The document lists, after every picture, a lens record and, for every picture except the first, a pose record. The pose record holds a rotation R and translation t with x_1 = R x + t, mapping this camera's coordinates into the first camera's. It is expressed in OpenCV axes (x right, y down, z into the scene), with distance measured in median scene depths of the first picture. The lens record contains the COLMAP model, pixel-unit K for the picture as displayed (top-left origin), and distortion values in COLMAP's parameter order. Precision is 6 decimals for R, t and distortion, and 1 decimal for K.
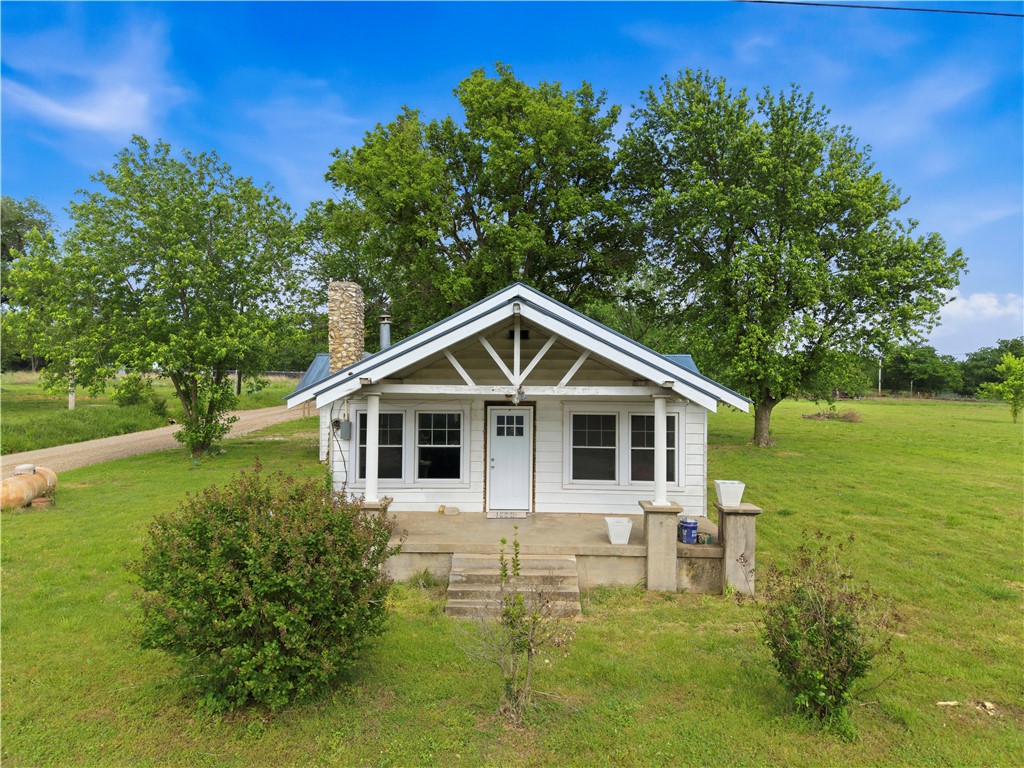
lens RADIAL K [[683.1, 0, 512.0], [0, 683.1, 384.0], [0, 0, 1]] dist [0.083278, -0.112195]
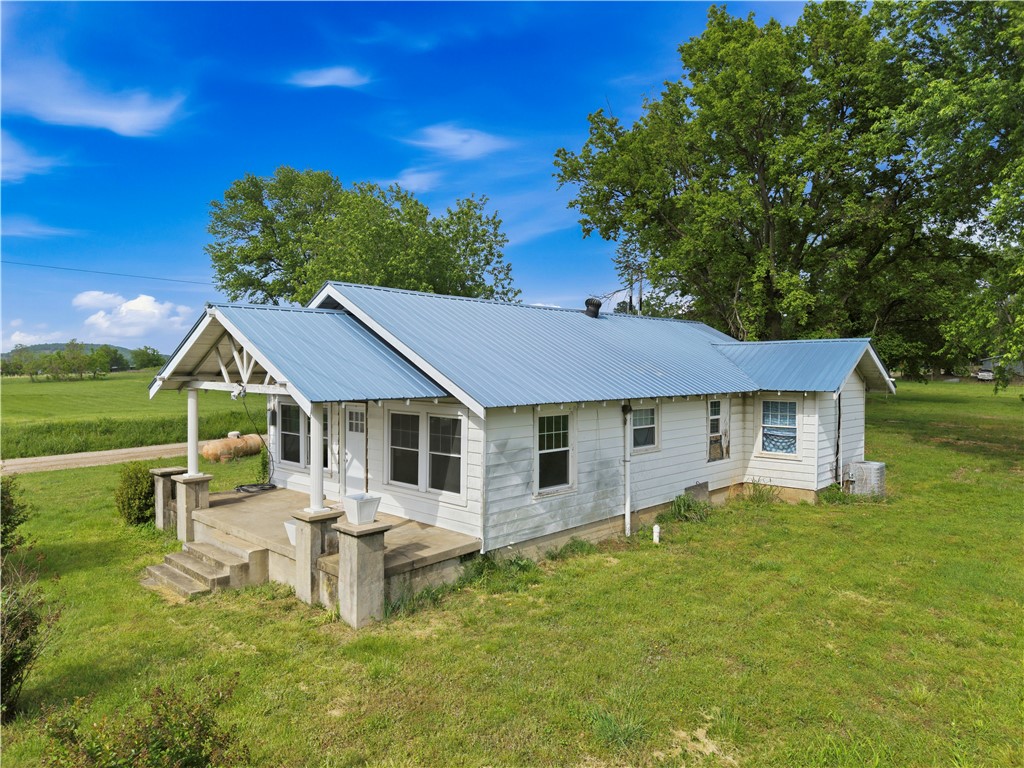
lens RADIAL K [[678.4, 0, 512.0], [0, 678.4, 384.0], [0, 0, 1]] dist [0.001133, -0.000708]
pose [[0.741963, 0.013593, -0.670303, 0.852556], [-0.003036, 0.999852, 0.016915, -0.012863], [0.670434, -0.010515, 0.741895, 0.407572]]
